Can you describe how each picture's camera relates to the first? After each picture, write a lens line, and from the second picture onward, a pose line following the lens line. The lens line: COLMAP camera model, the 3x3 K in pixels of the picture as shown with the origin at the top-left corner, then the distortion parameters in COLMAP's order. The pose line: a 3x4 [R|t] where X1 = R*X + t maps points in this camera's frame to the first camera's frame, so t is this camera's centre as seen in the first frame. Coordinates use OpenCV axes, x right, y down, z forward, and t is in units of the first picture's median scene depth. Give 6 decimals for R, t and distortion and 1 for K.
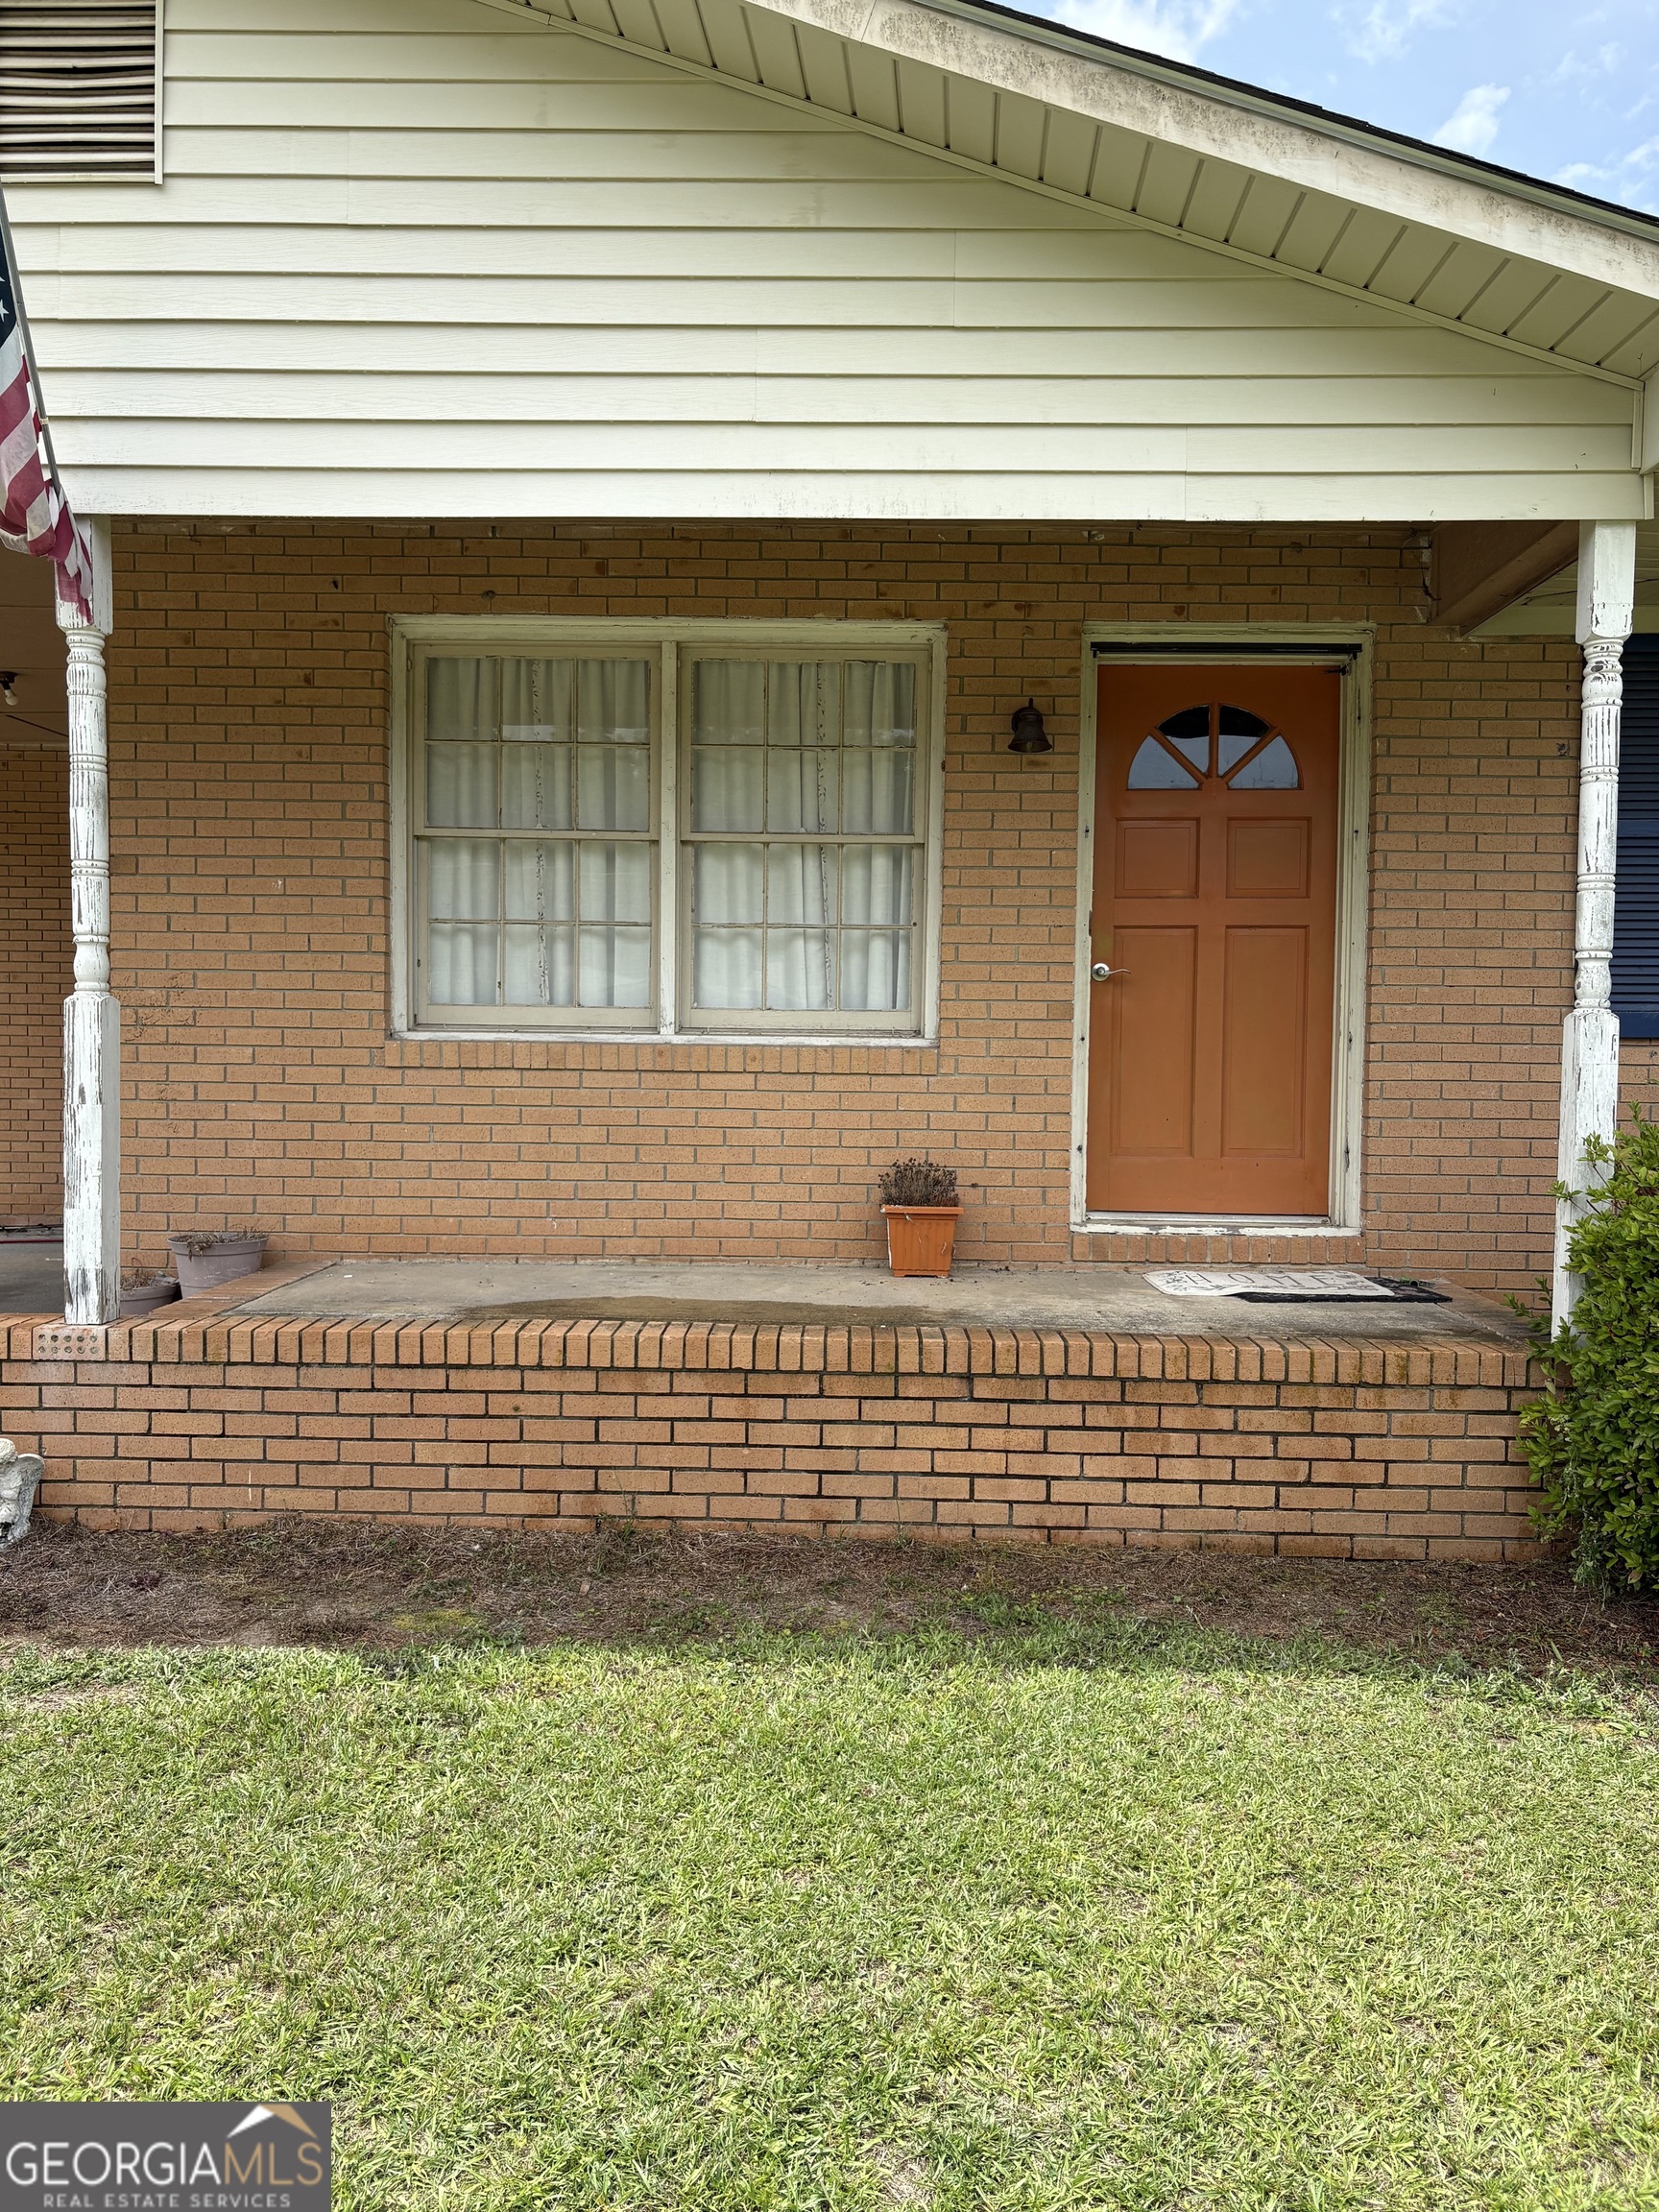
lens RADIAL K [[1673.5, 0, 831.6], [0, 1673.5, 1110.8], [0, 0, 1]] dist [0.015889, 0.000541]
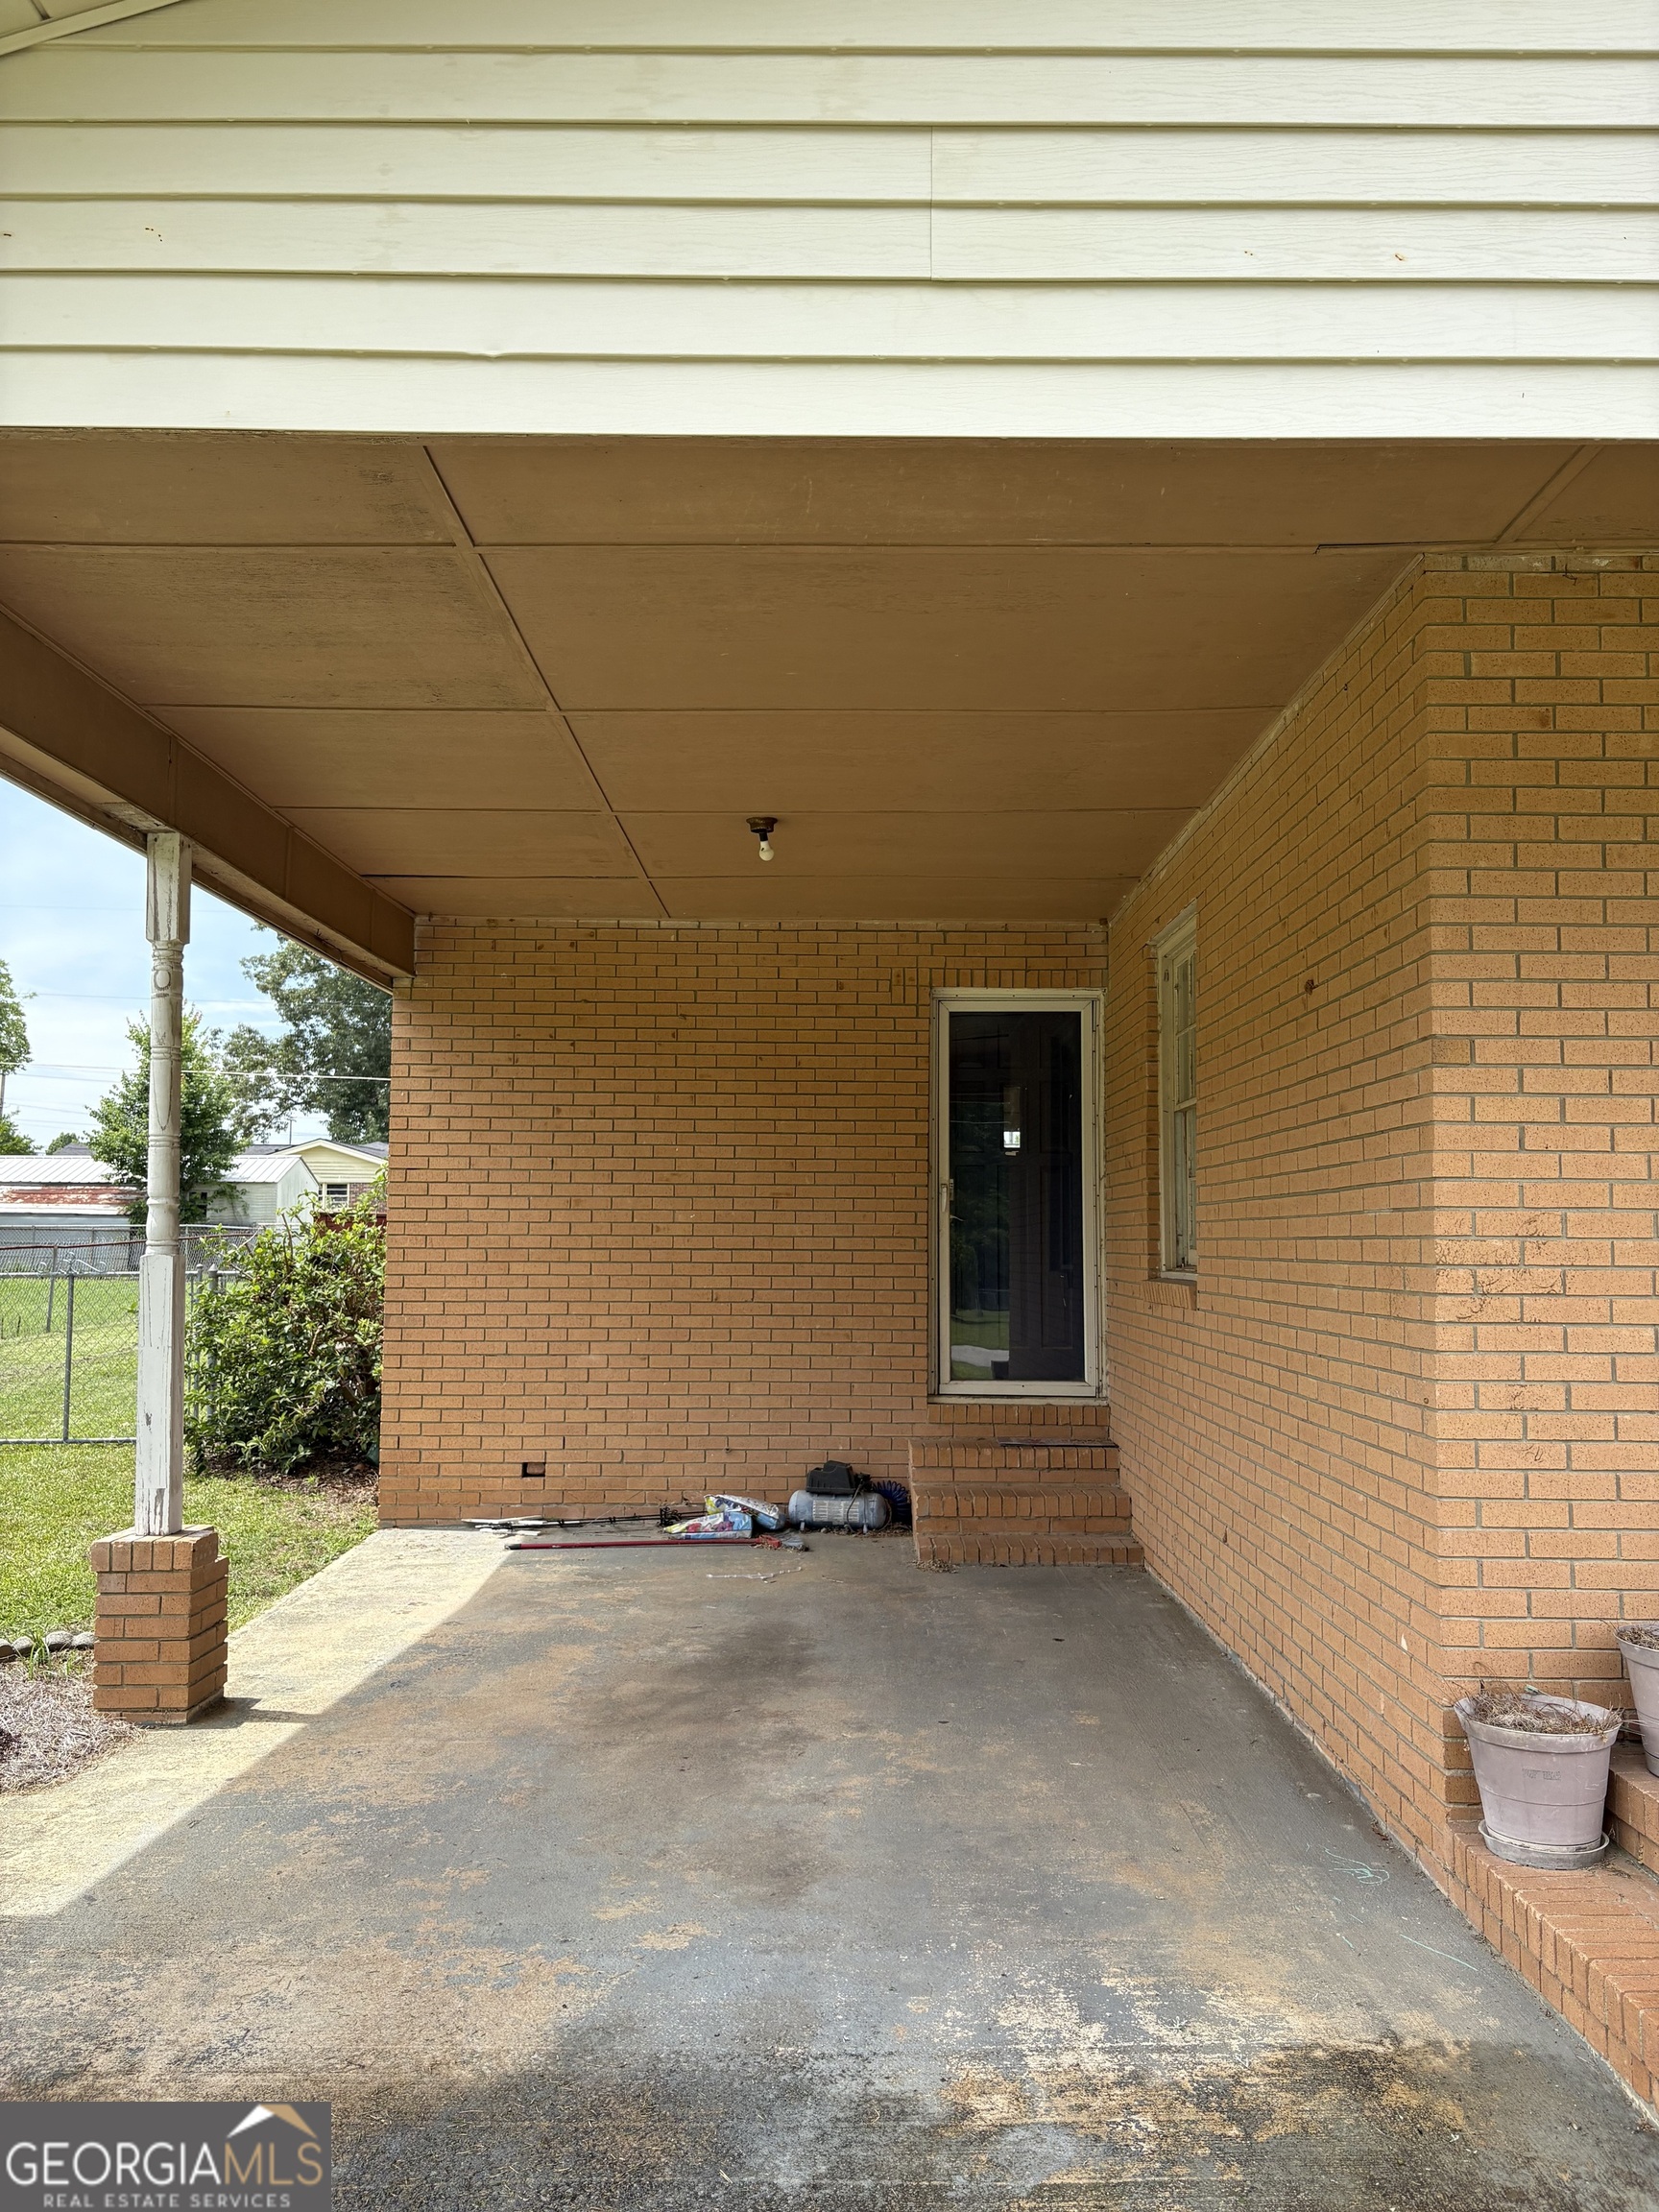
lens RADIAL K [[1673.5, 0, 830.0], [0, 1673.5, 1110.4], [0, 0, 1]] dist [0.015889, 0.000541]
pose [[0.999913, -0.005555, 0.011956, -0.674629], [0.006972, 0.992514, -0.121932, -0.044388], [-0.011189, 0.122004, 0.992466, 0.350014]]
